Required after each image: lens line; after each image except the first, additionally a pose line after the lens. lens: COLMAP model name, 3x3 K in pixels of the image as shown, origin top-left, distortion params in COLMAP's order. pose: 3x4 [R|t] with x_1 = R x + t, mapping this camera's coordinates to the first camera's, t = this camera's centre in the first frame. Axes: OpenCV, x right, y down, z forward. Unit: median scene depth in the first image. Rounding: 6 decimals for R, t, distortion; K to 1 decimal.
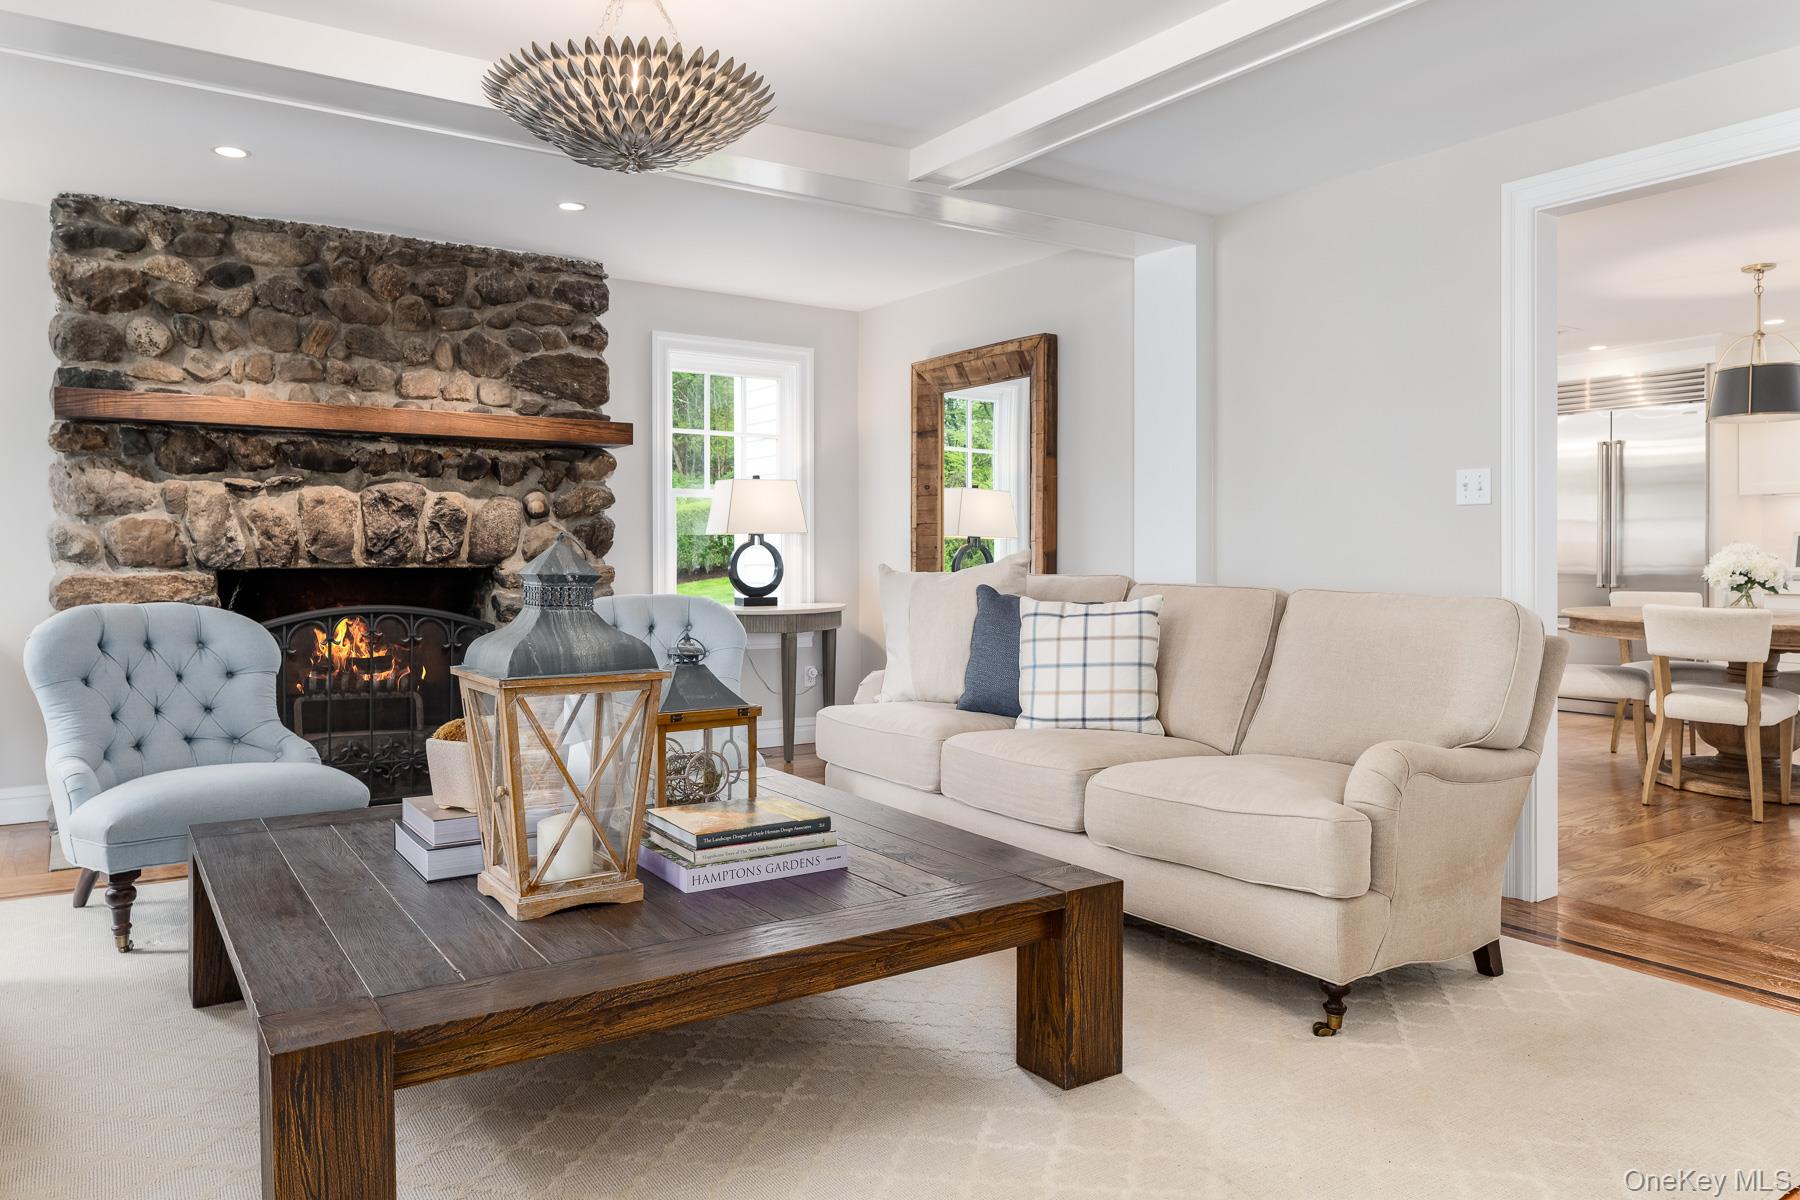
lens RADIAL K [[1202.6, 0, 901.3], [0, 1202.6, 583.1], [0, 0, 1]] dist [-0.003067, 0.007038]
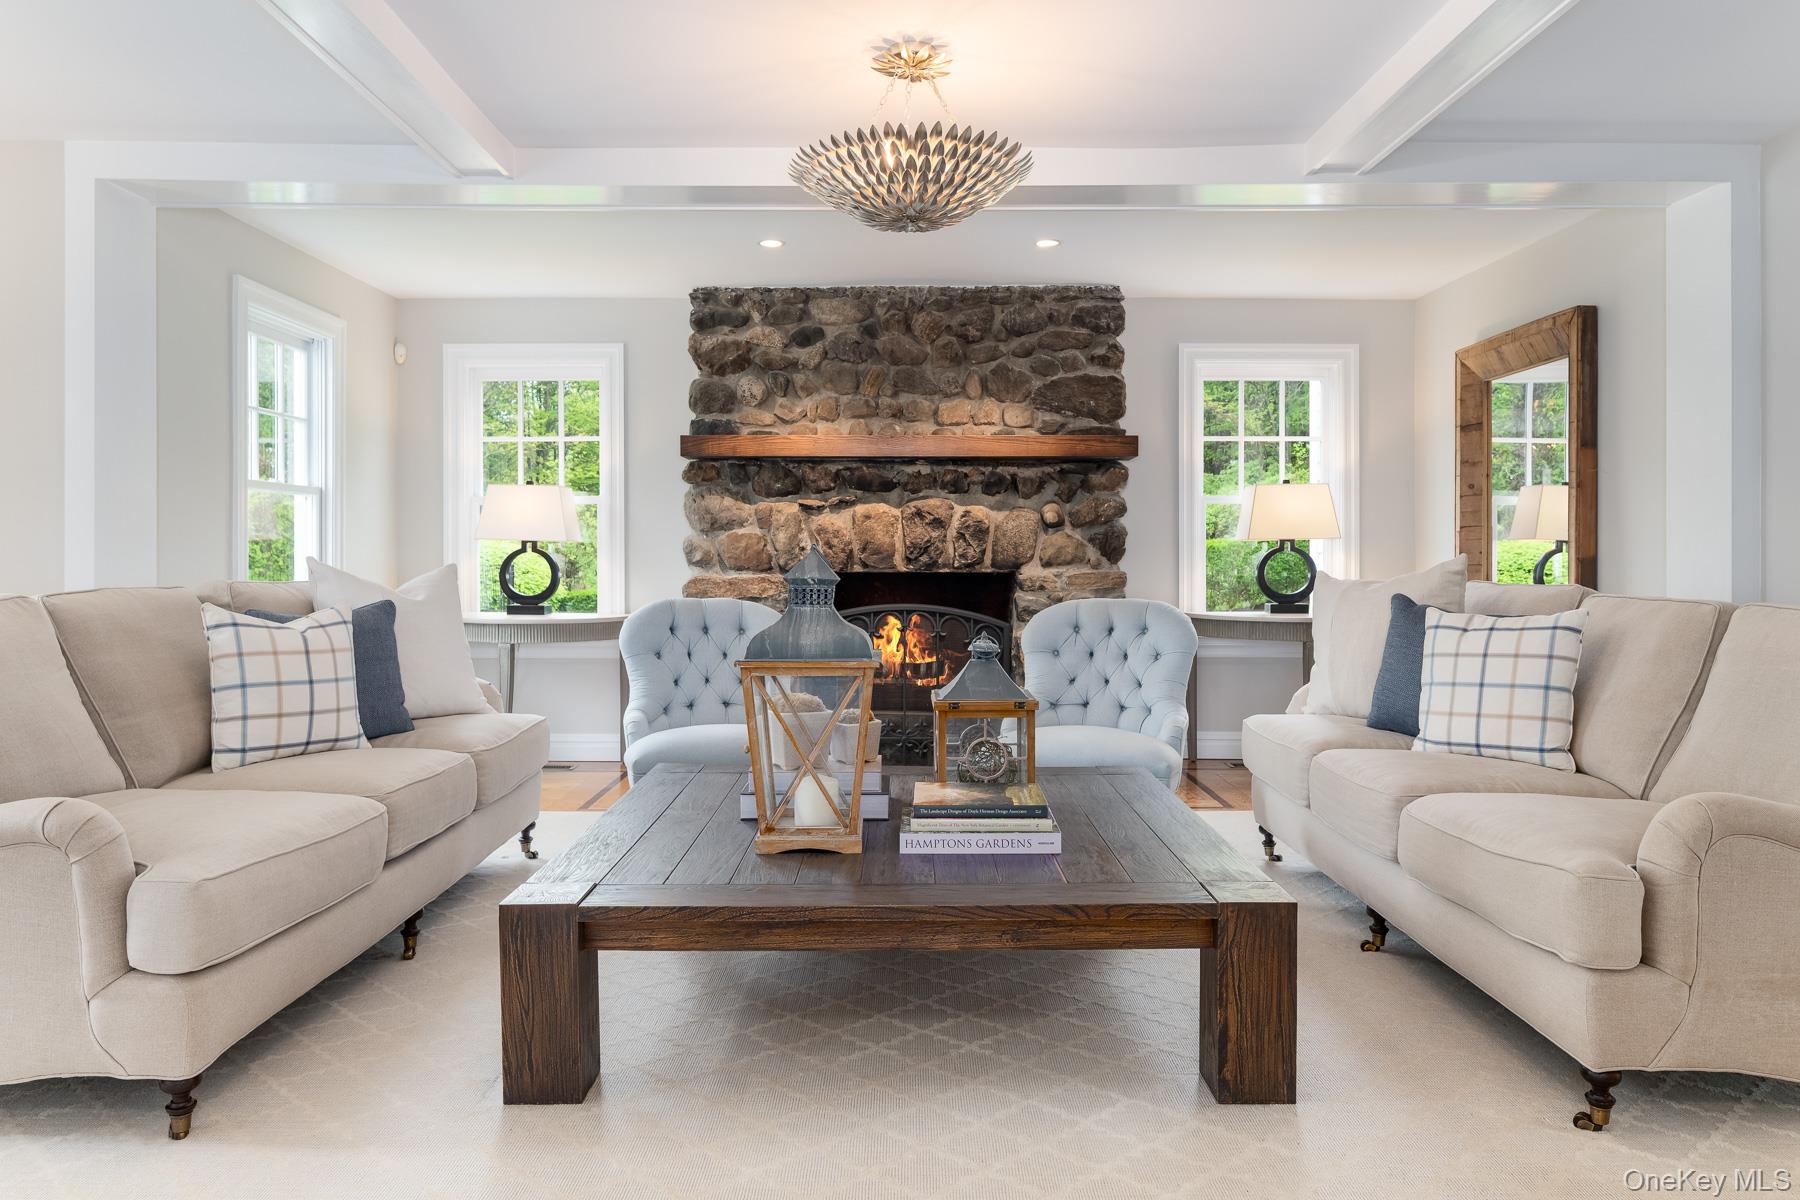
lens RADIAL K [[1202.6, 0, 901.3], [0, 1202.6, 583.1], [0, 0, 1]] dist [-0.003067, 0.007038]
pose [[0.839487, 0.010352, -0.543281, 0.205933], [-0.012990, 0.999915, -0.001020, -0.000825], [0.543224, 0.007913, 0.839550, 0.011226]]
